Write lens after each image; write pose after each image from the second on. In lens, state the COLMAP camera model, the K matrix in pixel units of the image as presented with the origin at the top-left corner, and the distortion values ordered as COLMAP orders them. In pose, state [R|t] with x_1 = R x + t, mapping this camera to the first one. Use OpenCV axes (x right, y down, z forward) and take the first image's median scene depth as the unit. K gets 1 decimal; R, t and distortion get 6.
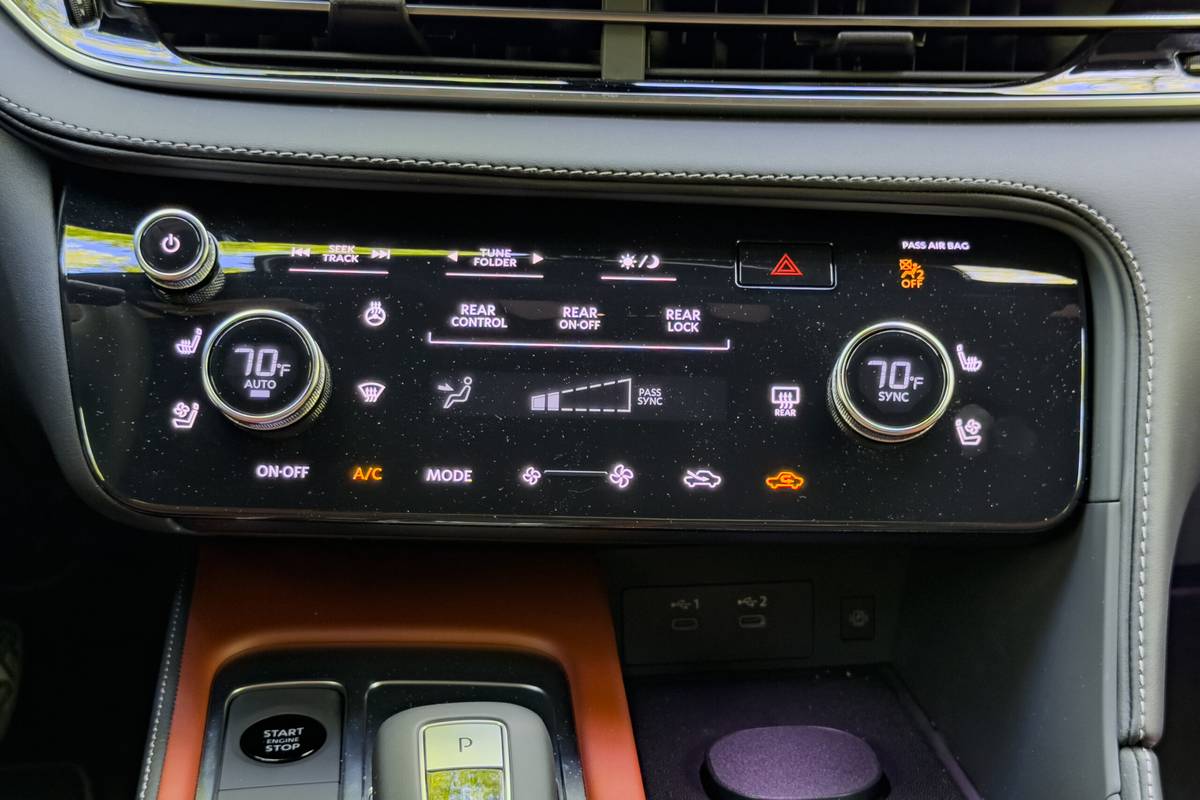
lens RADIAL K [[1633.5, 0, 600.0], [0, 1633.5, 400.0], [0, 0, 1]] dist [0.078229, 0.019474]
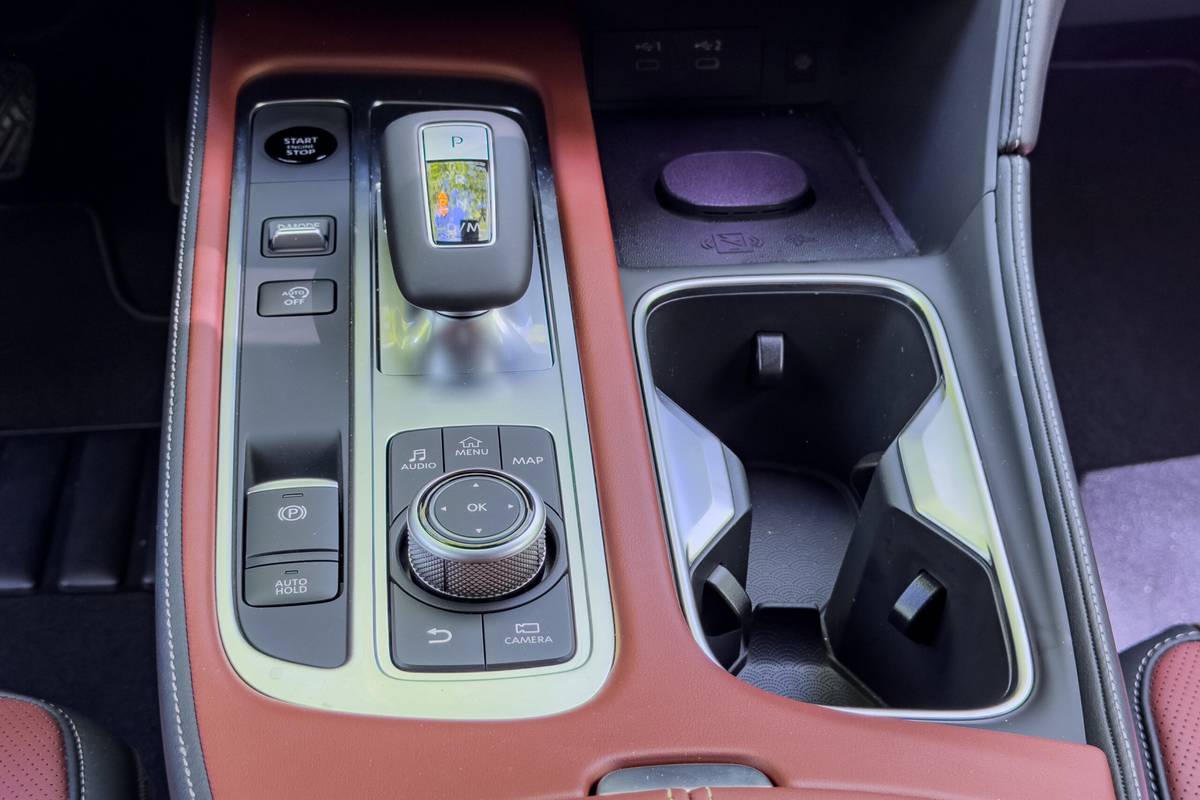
lens RADIAL K [[2127.4, 0, 581.5], [0, 2127.4, 400.5], [0, 0, 1]] dist [0.134187, 0.044061]
pose [[0.999816, 0.018717, -0.004175, 0.018600], [-0.017324, 0.974901, 0.221965, 0.040678], [0.008225, -0.221851, 0.975046, -0.535243]]
